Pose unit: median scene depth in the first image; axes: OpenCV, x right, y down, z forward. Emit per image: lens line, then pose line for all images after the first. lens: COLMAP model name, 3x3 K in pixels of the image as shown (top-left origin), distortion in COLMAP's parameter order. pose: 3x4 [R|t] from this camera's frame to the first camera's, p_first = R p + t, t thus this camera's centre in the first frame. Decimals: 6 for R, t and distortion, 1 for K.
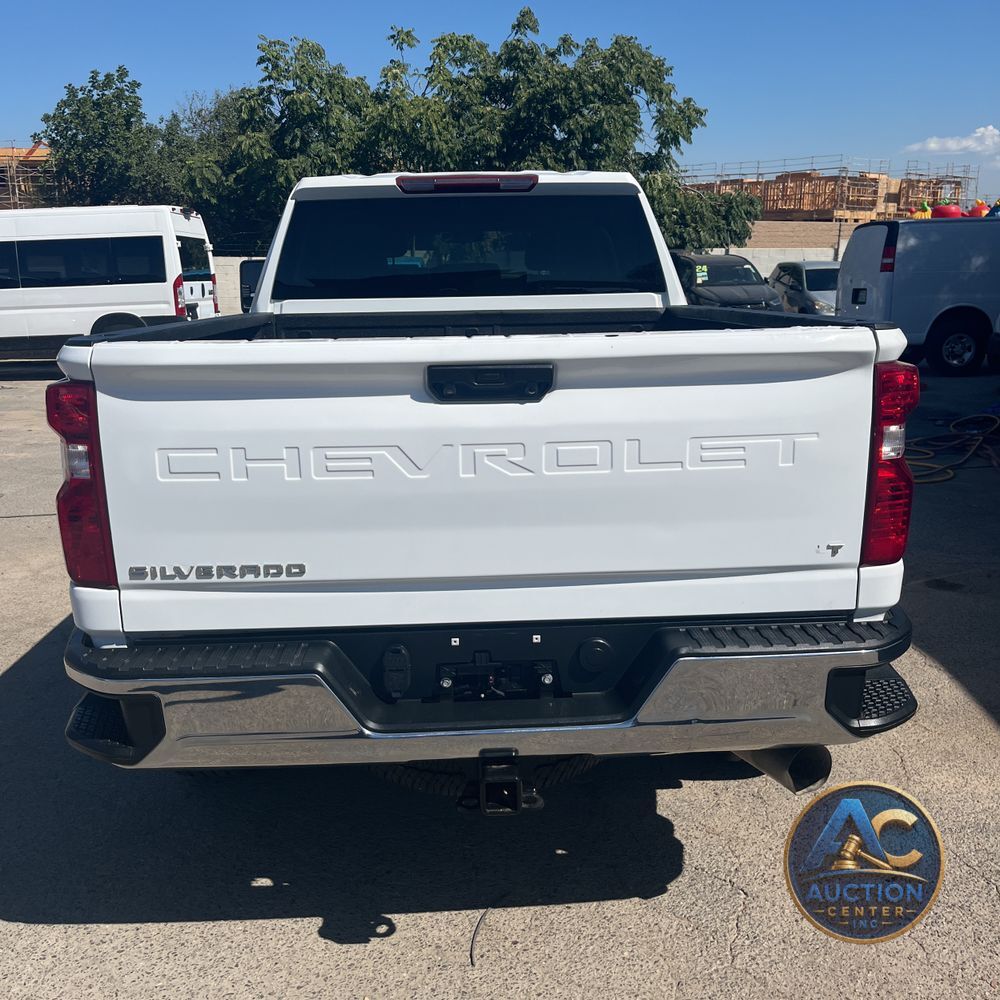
lens RADIAL K [[1006.6, 0, 511.3], [0, 1006.6, 496.2], [0, 0, 1]] dist [0.043276, -0.029617]
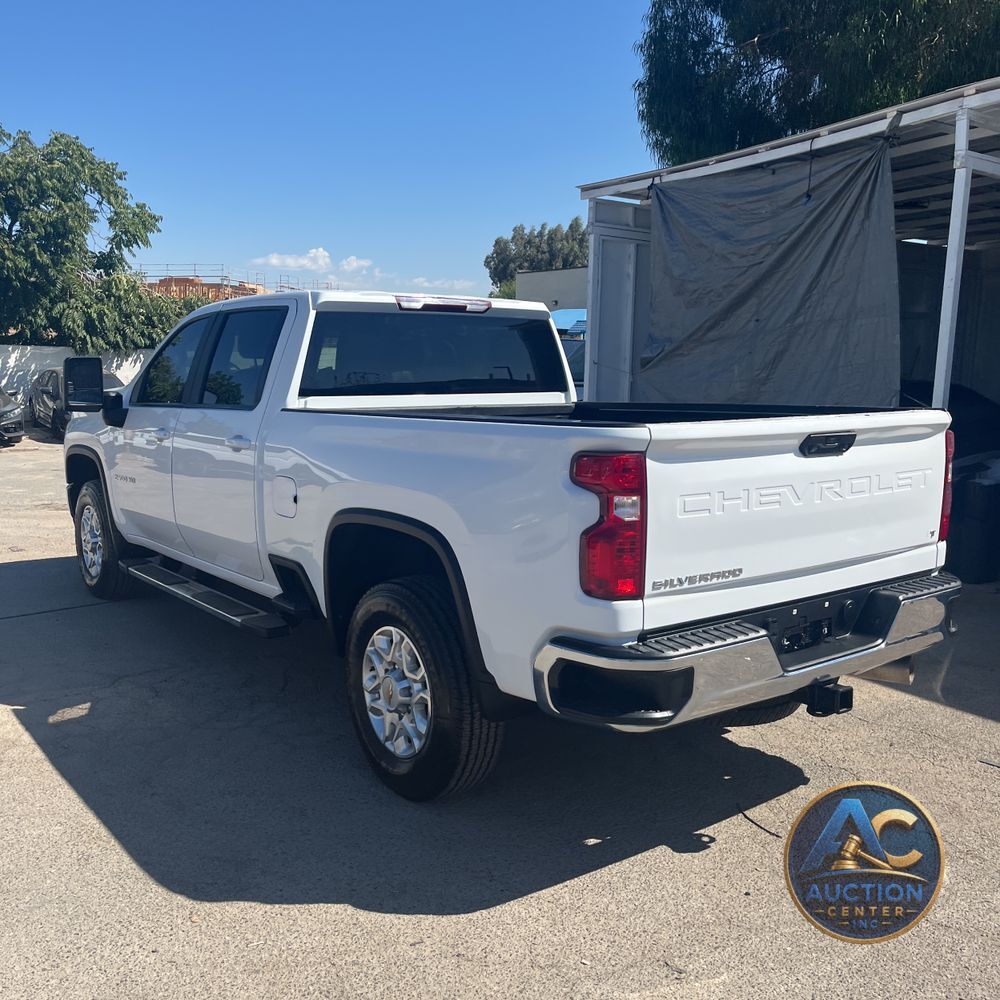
lens RADIAL K [[999.0, 0, 500.0], [0, 999.0, 500.0], [0, 0, 1]] dist [0.051414, -0.024782]
pose [[0.827284, -0.057553, 0.558828, -0.691023], [0.108683, 0.992342, -0.058694, 0.008130], [-0.551170, 0.109291, 0.827204, -0.027078]]
